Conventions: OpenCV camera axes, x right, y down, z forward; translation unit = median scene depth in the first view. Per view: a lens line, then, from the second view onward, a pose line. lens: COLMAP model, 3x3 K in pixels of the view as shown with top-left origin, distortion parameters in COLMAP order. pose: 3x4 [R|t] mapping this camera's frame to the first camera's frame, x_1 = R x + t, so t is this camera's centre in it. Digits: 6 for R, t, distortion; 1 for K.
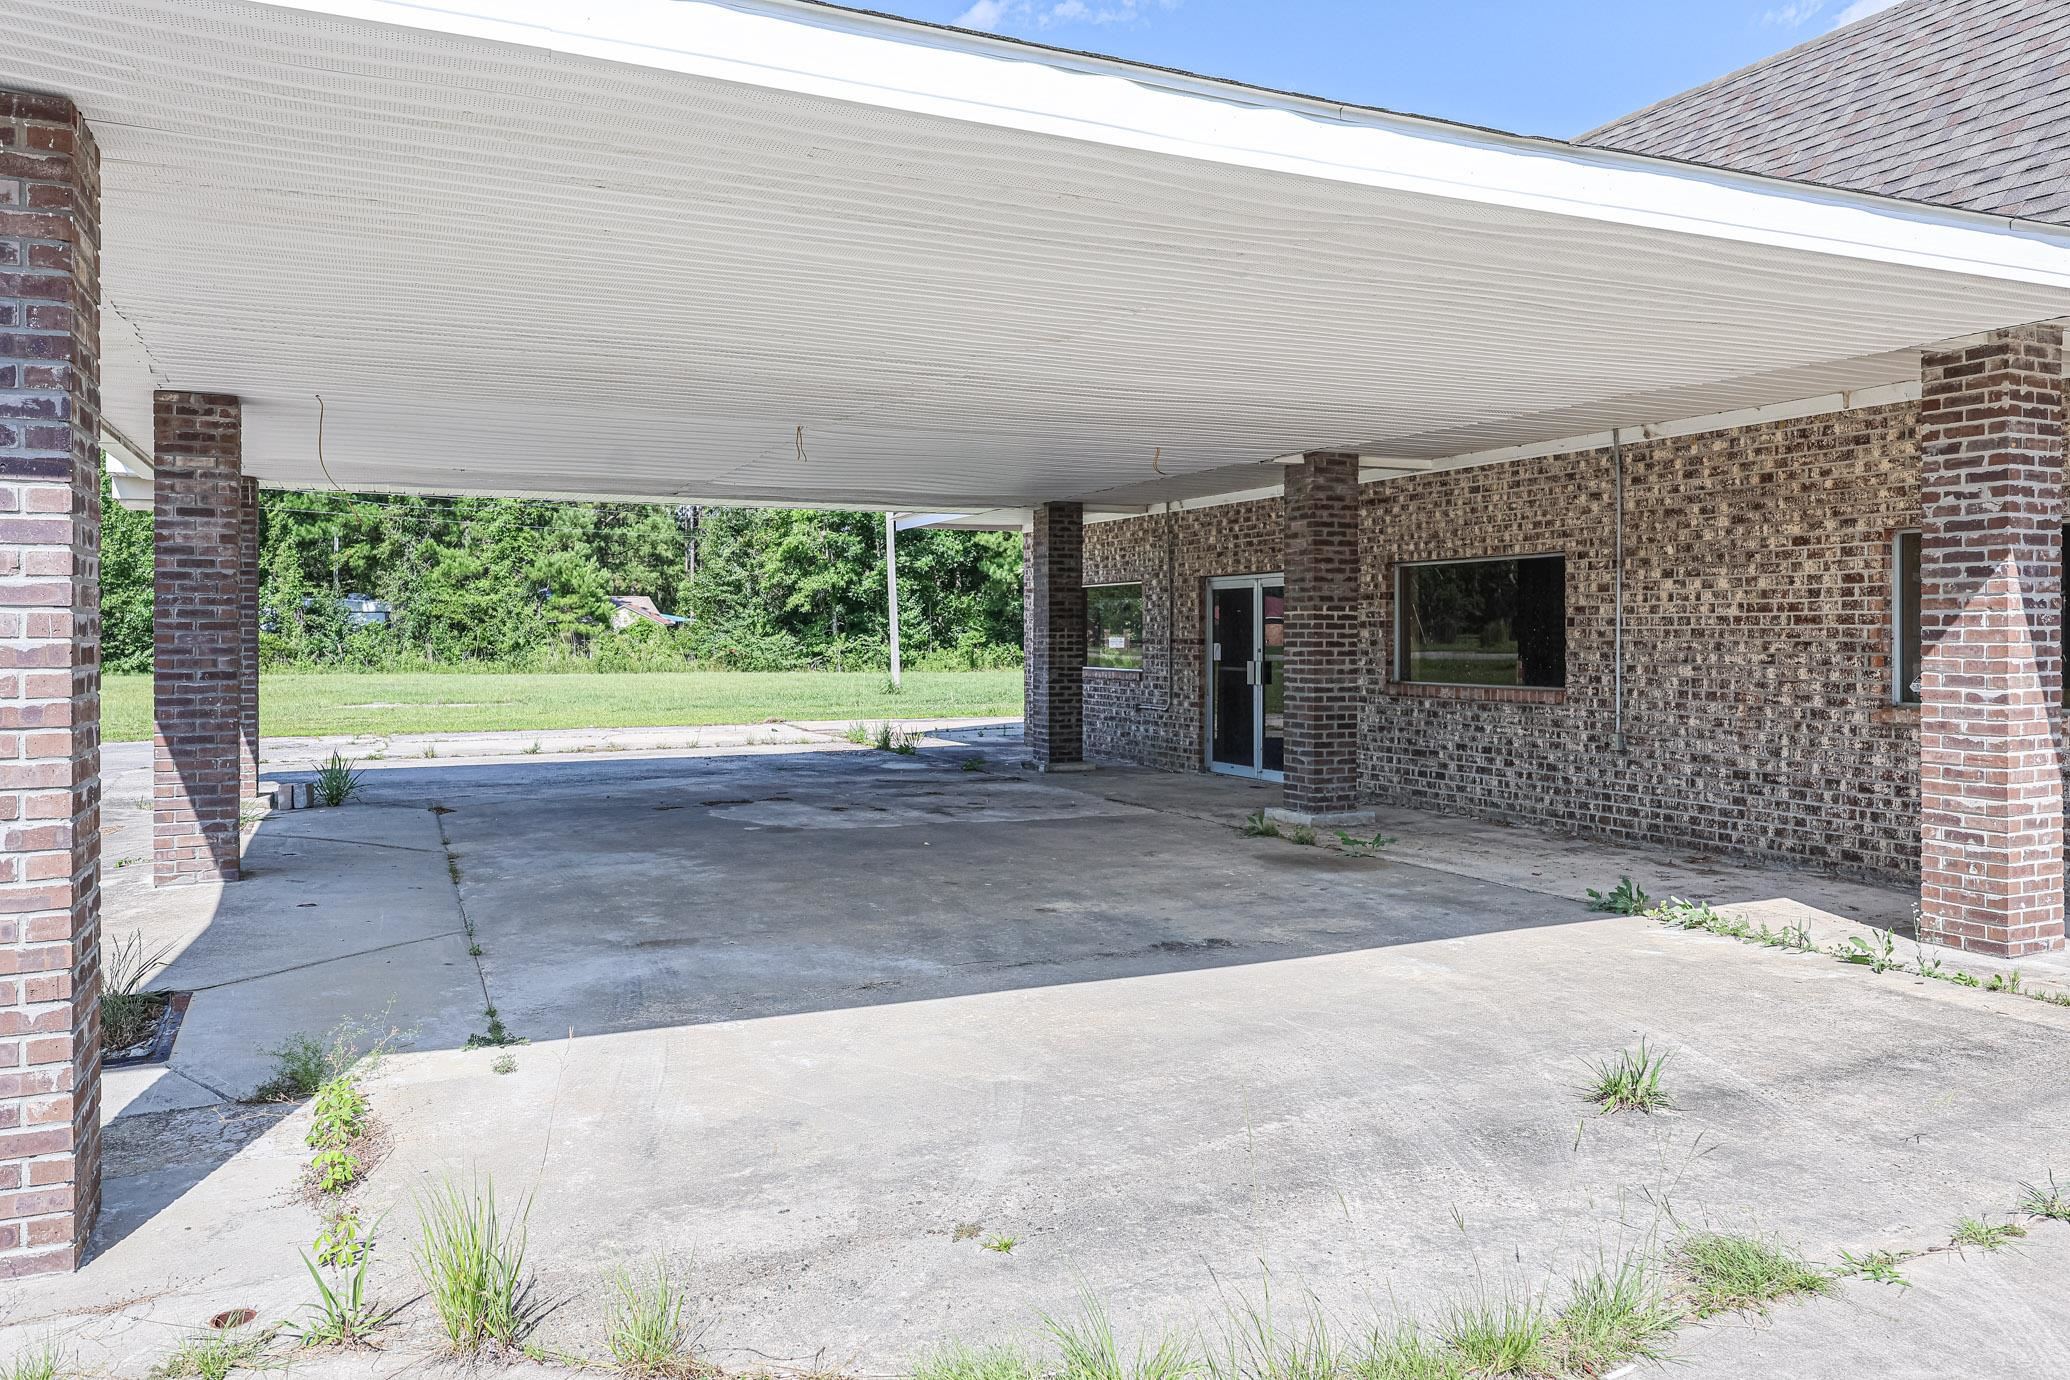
lens RADIAL K [[1493.6, 0, 992.8], [0, 1493.6, 633.3], [0, 0, 1]] dist [0.001225, 0.001086]
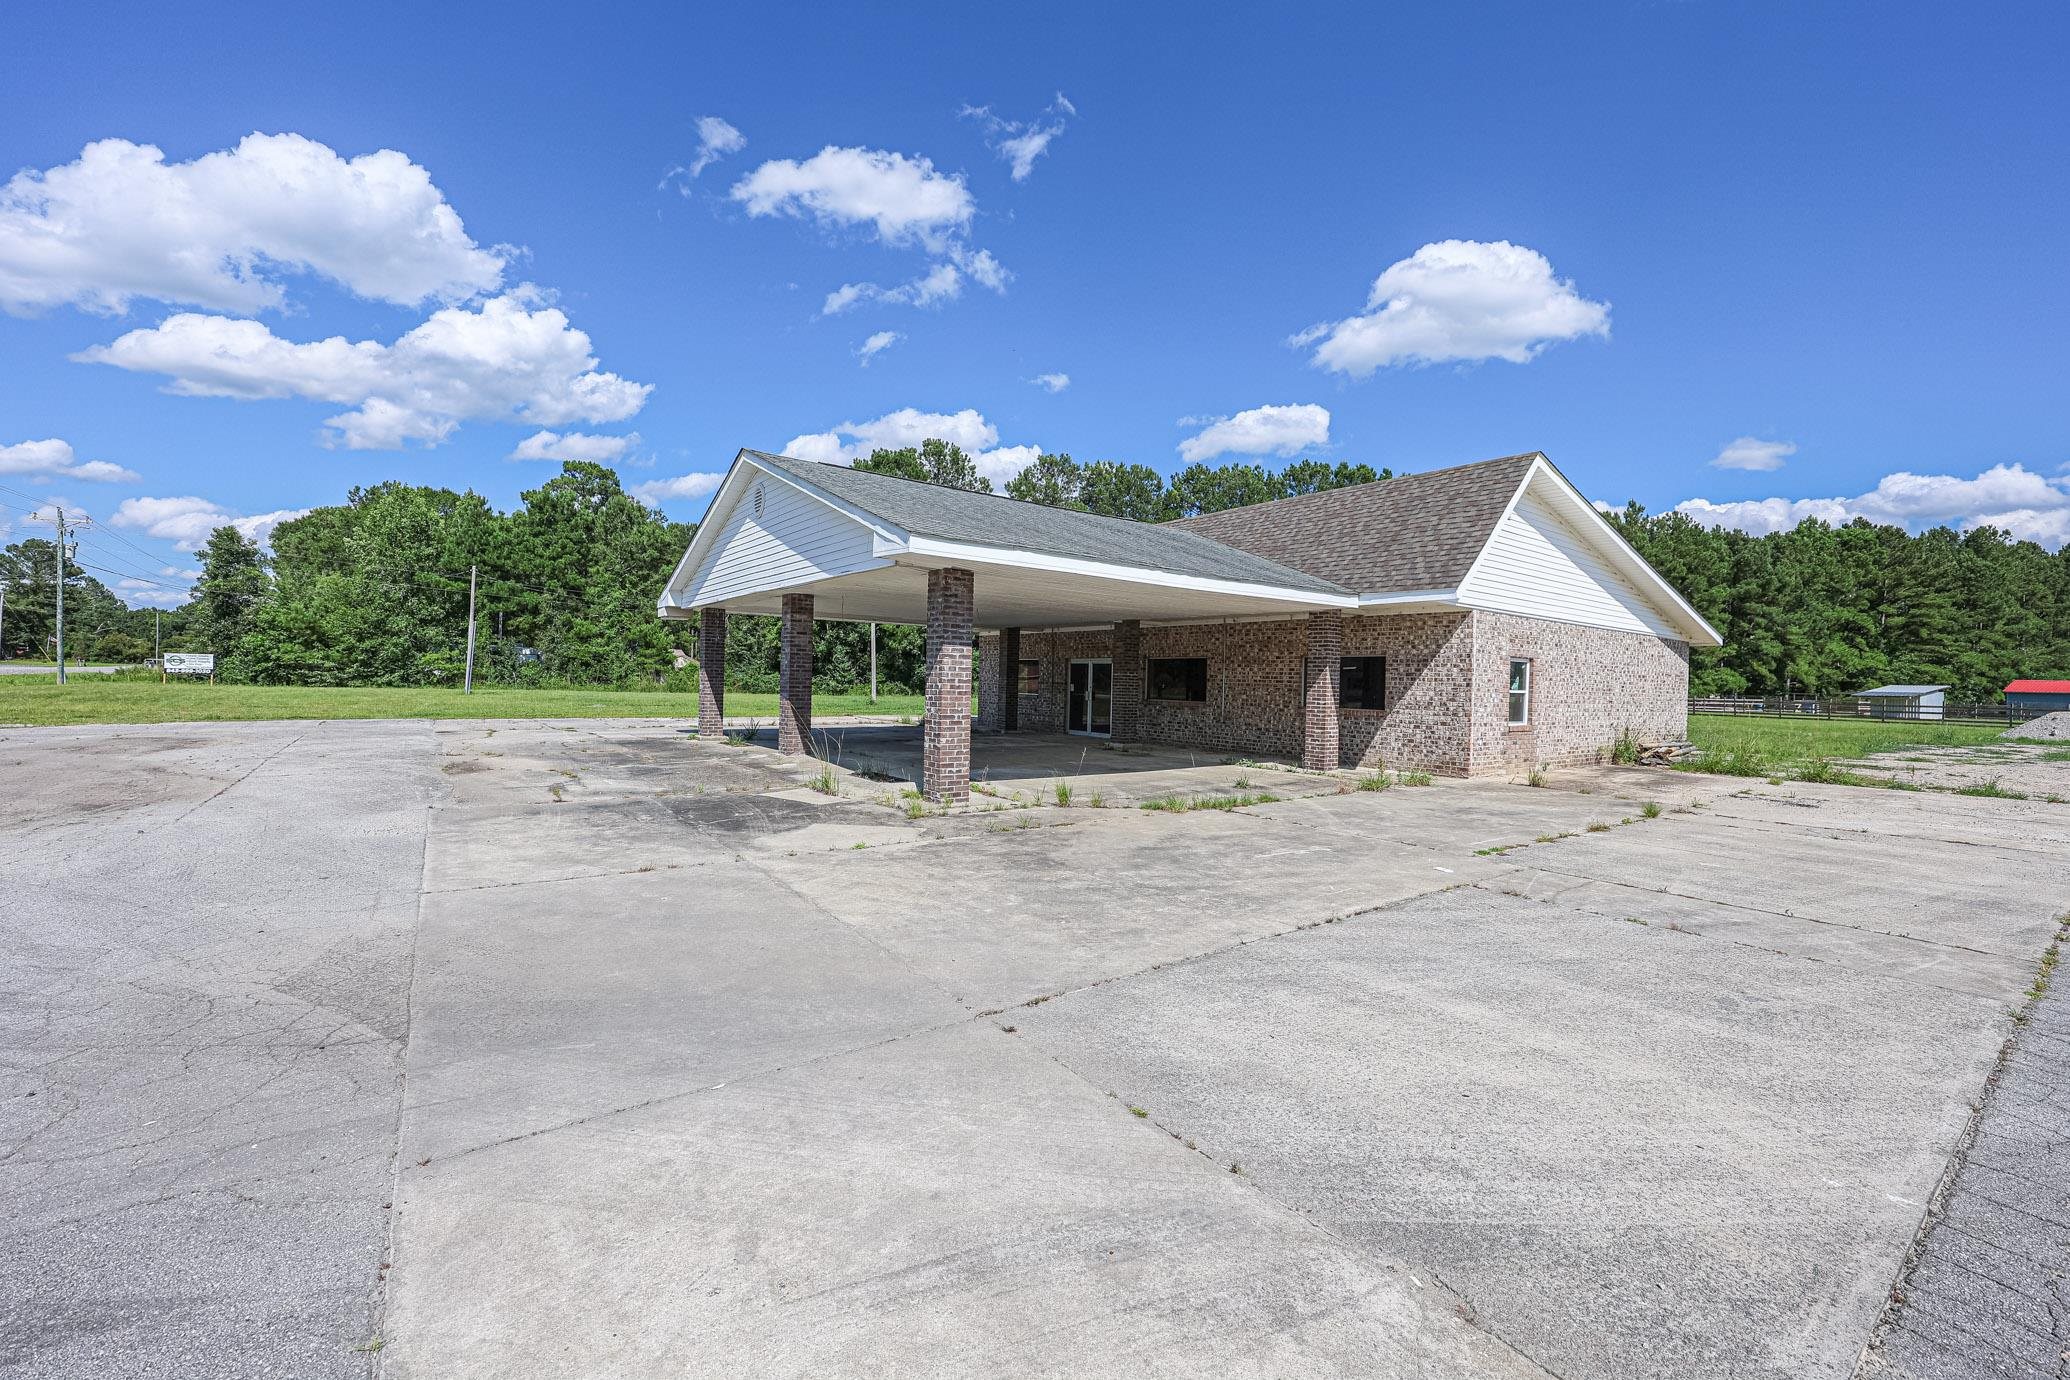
lens RADIAL K [[958.5, 0, 1035.0], [0, 958.5, 690.0], [0, 0, 1]] dist [0.001010, 0.000167]
pose [[0.968241, 0.023022, 0.248956, -0.312018], [-0.026289, 0.999606, 0.009806, 0.001801], [-0.248632, -0.016040, 0.968465, -0.568111]]
